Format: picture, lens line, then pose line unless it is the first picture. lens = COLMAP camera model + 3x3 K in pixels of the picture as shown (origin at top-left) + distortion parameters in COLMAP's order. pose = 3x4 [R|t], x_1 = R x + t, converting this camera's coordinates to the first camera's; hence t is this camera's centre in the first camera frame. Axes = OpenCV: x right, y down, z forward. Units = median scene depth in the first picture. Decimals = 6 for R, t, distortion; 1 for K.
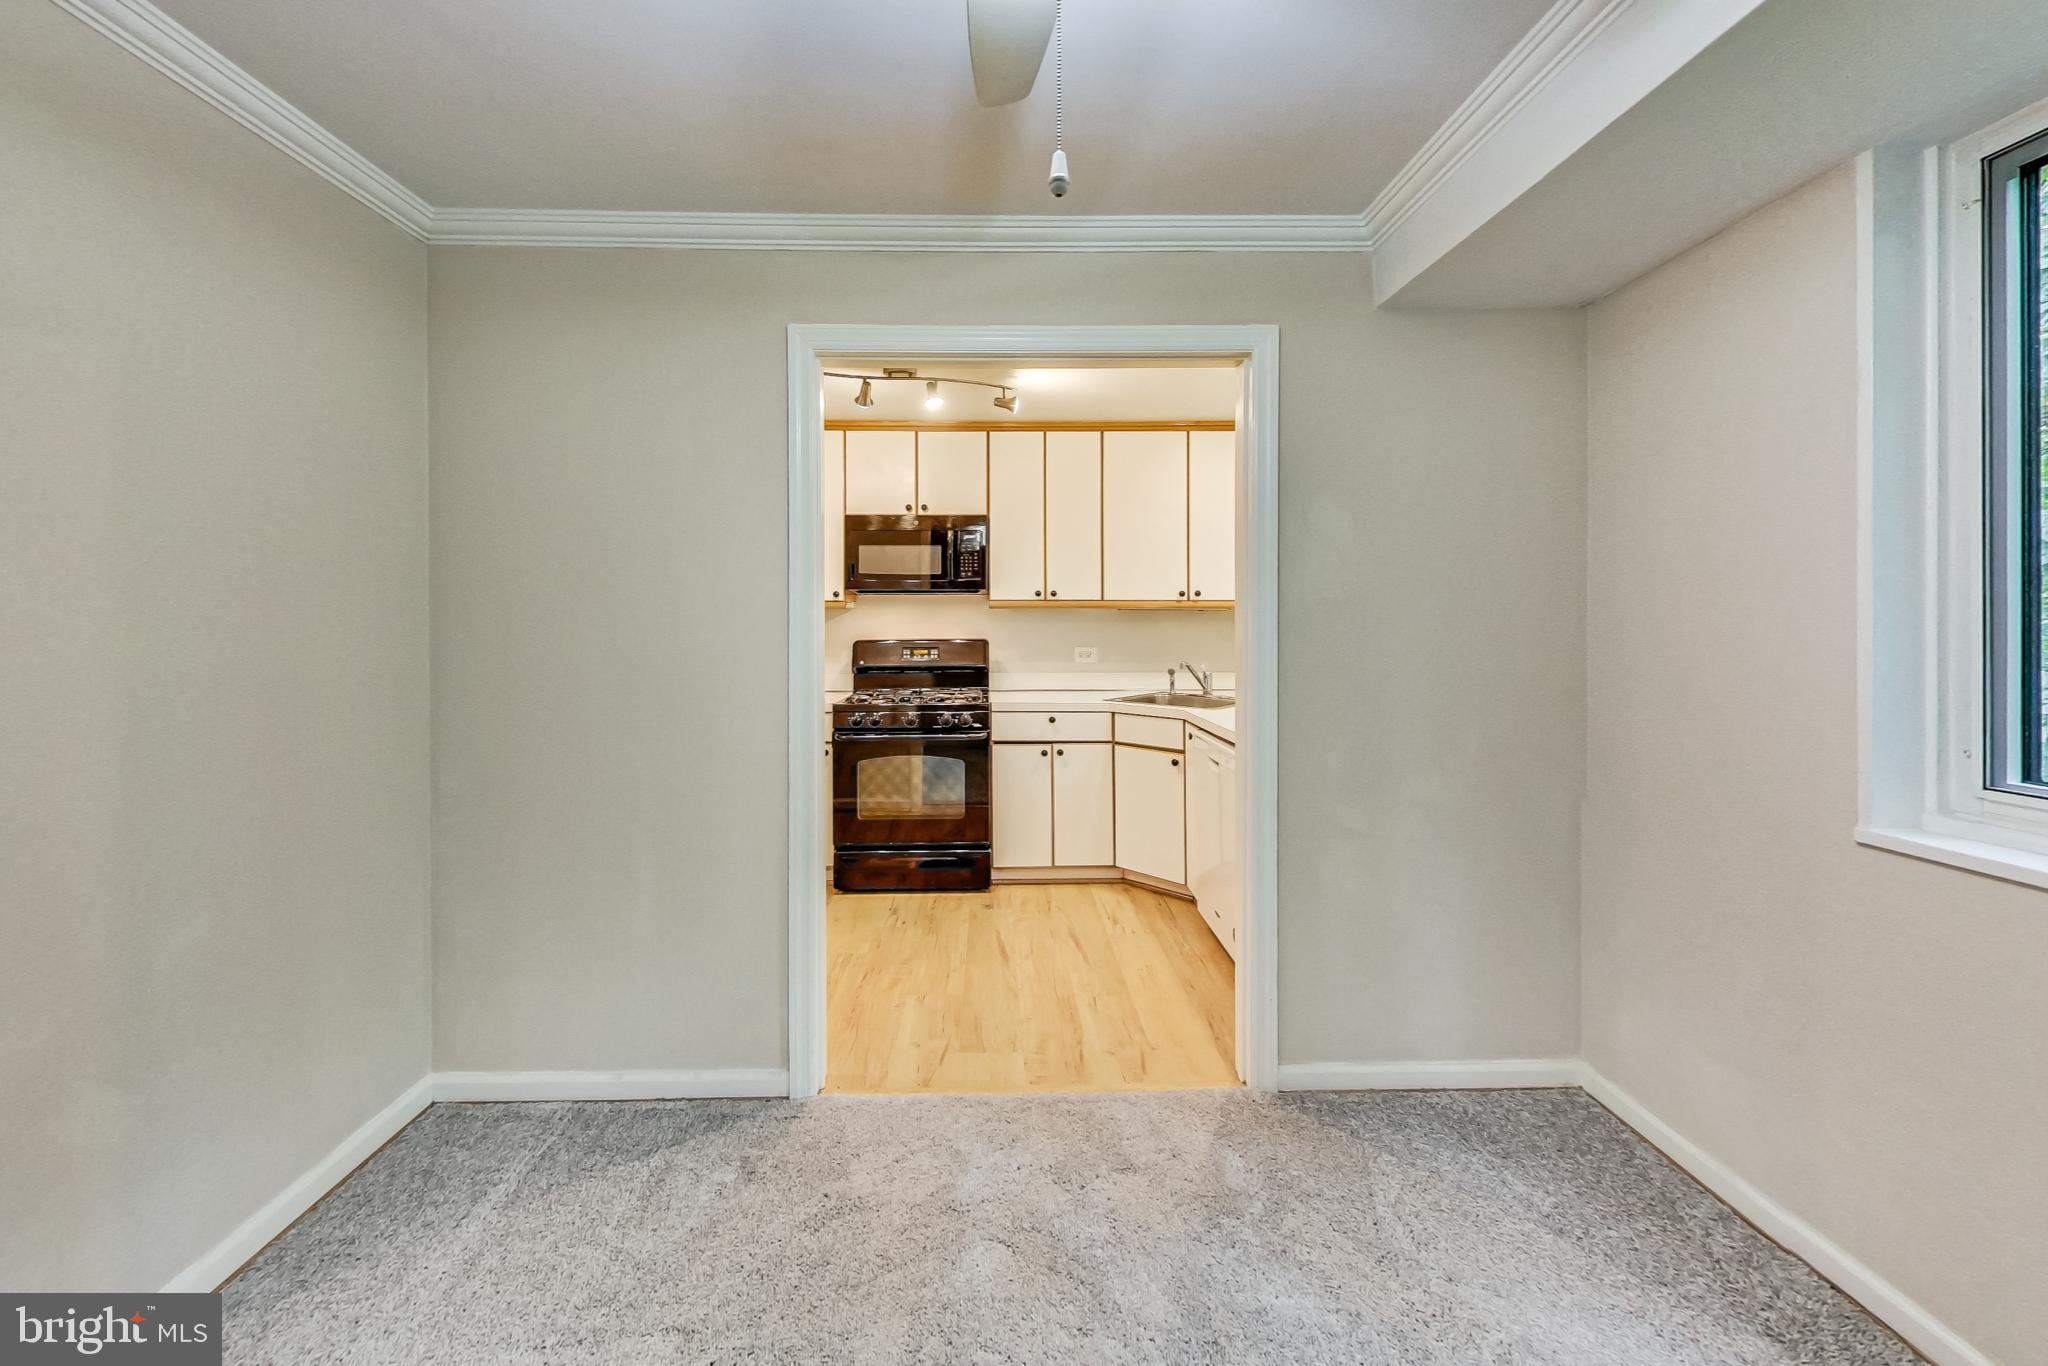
lens RADIAL K [[762.5, 0, 999.8], [0, 762.5, 626.7], [0, 0, 1]] dist [0.002083, -0.000198]
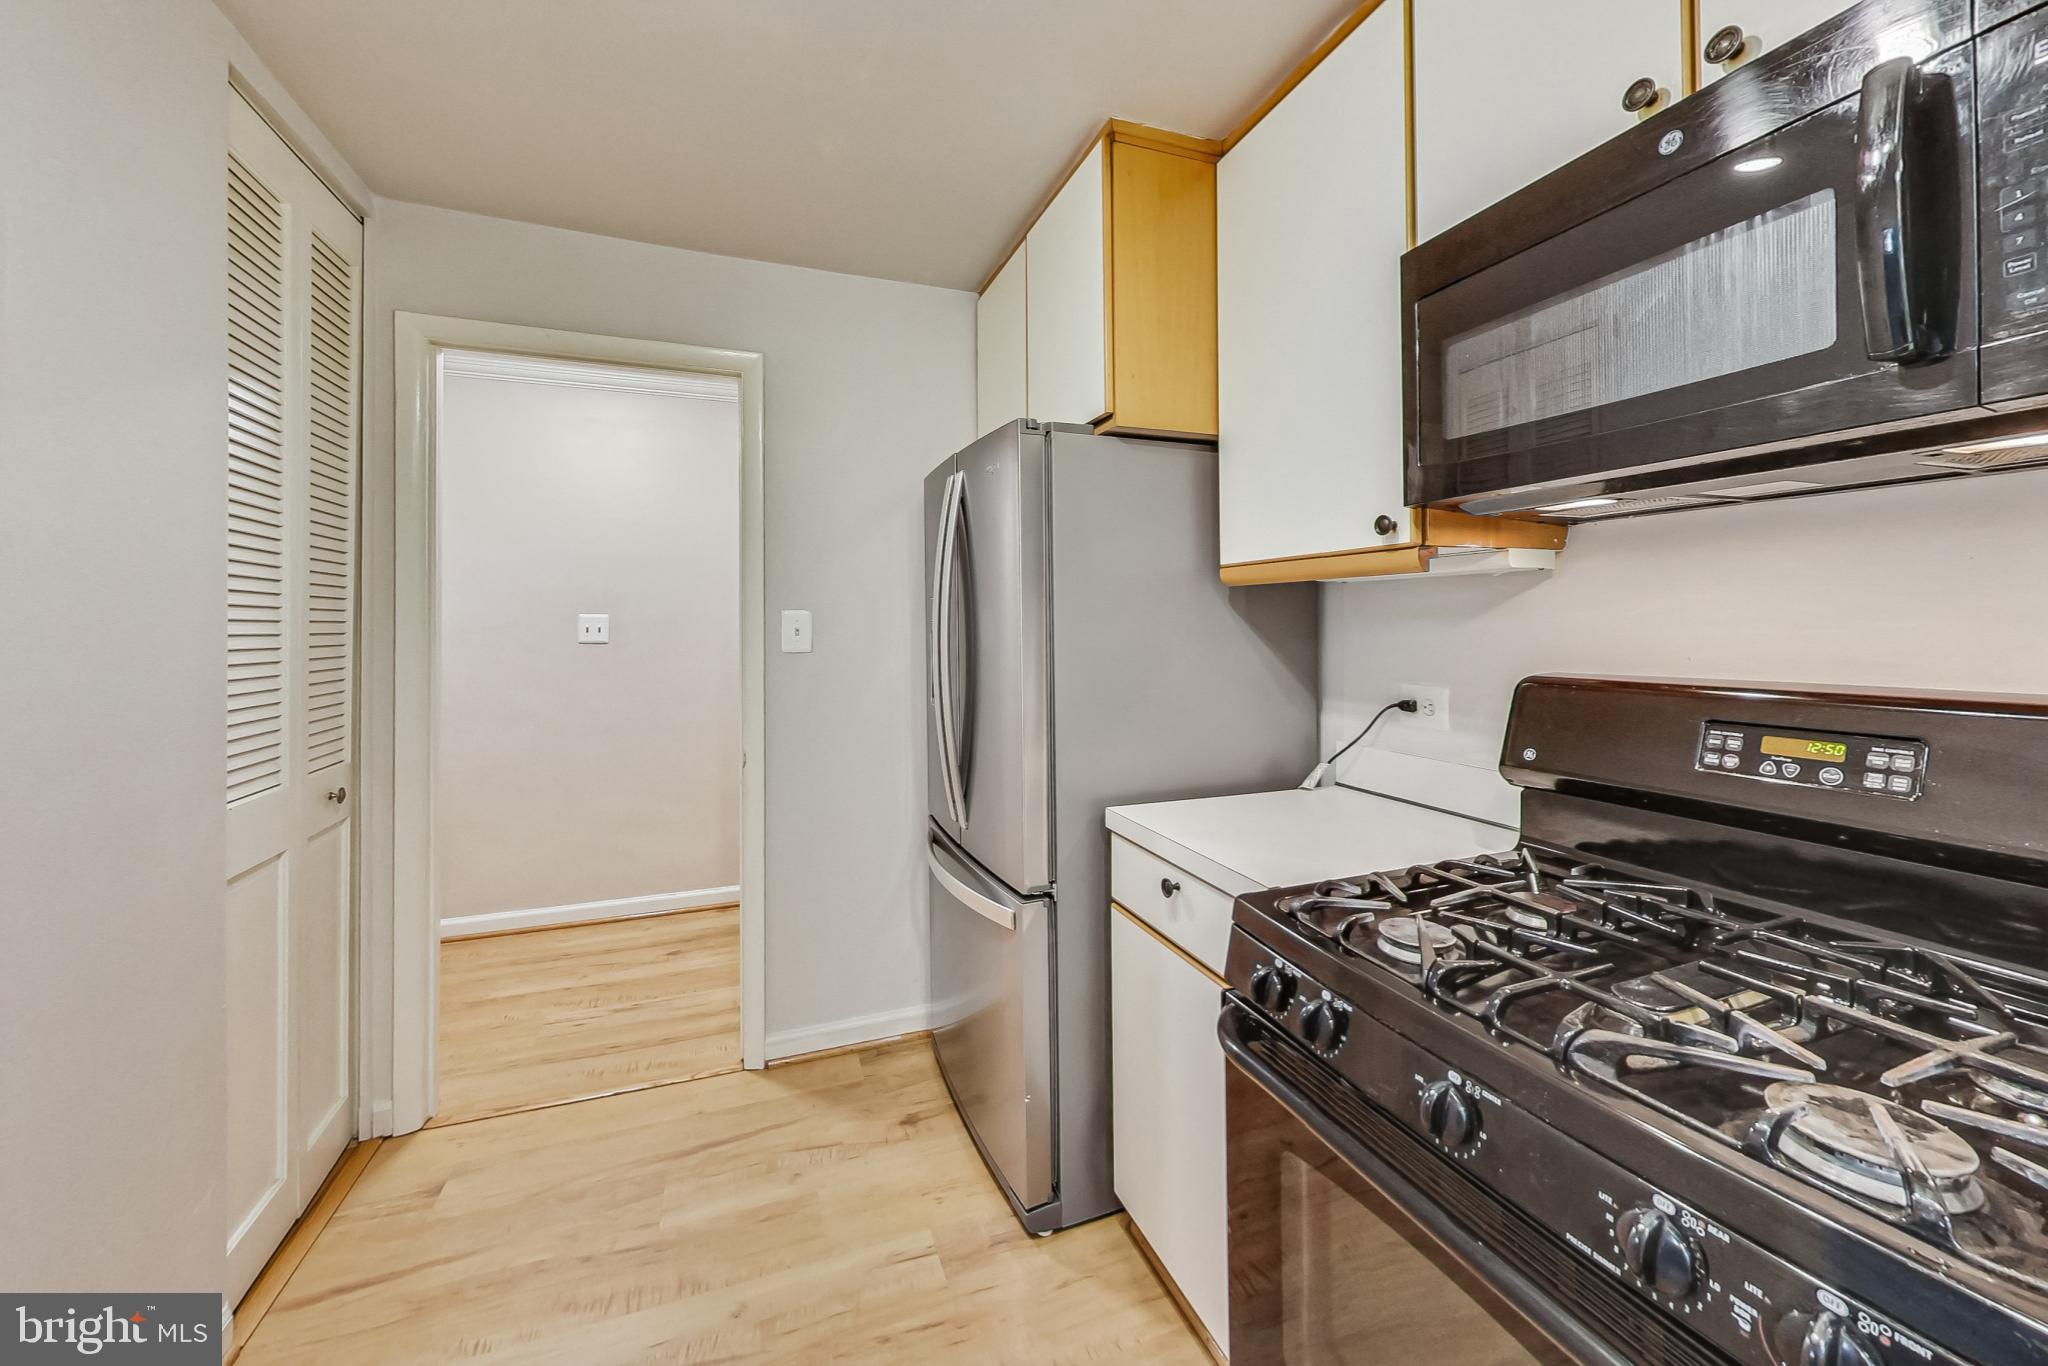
lens RADIAL K [[762.5, 0, 1032.6], [0, 762.5, 620.2], [0, 0, 1]] dist [0.002083, -0.000198]
pose [[0.338932, -0.004890, -0.940798, 0.028493], [-0.000138, 0.999986, -0.005247, -0.002576], [0.940811, 0.001908, 0.338926, 0.760195]]
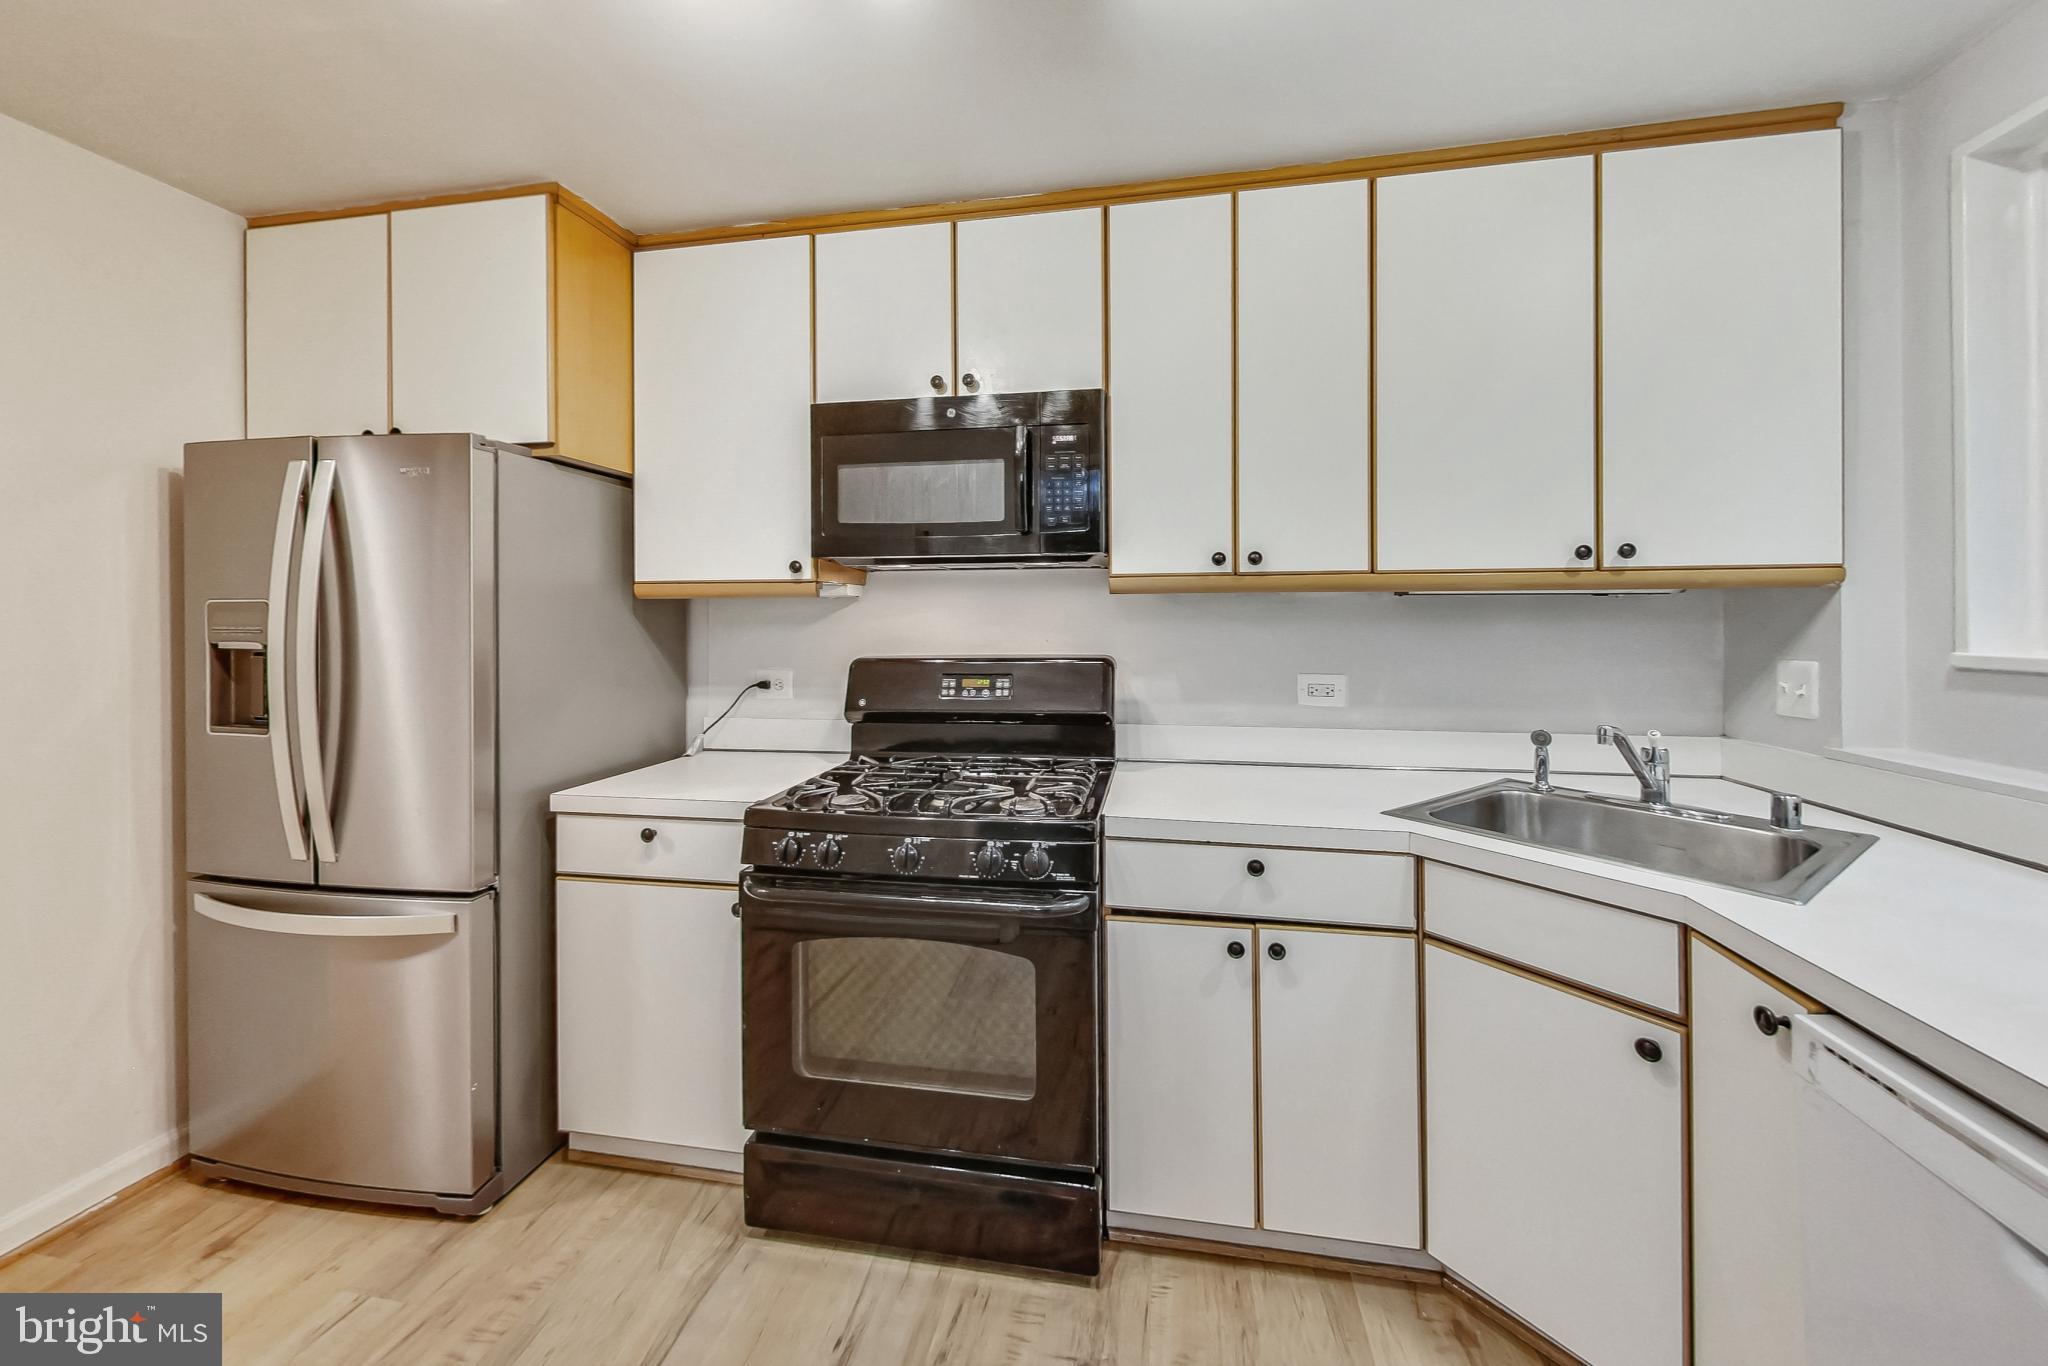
lens RADIAL K [[762.5, 0, 1025.0], [0, 762.5, 624.4], [0, 0, 1]] dist [0.002083, -0.000198]
pose [[0.980565, -0.002586, -0.196178, 0.026944], [0.002481, 0.999997, -0.000781, -0.005006], [0.196179, 0.000279, 0.980568, 0.546161]]
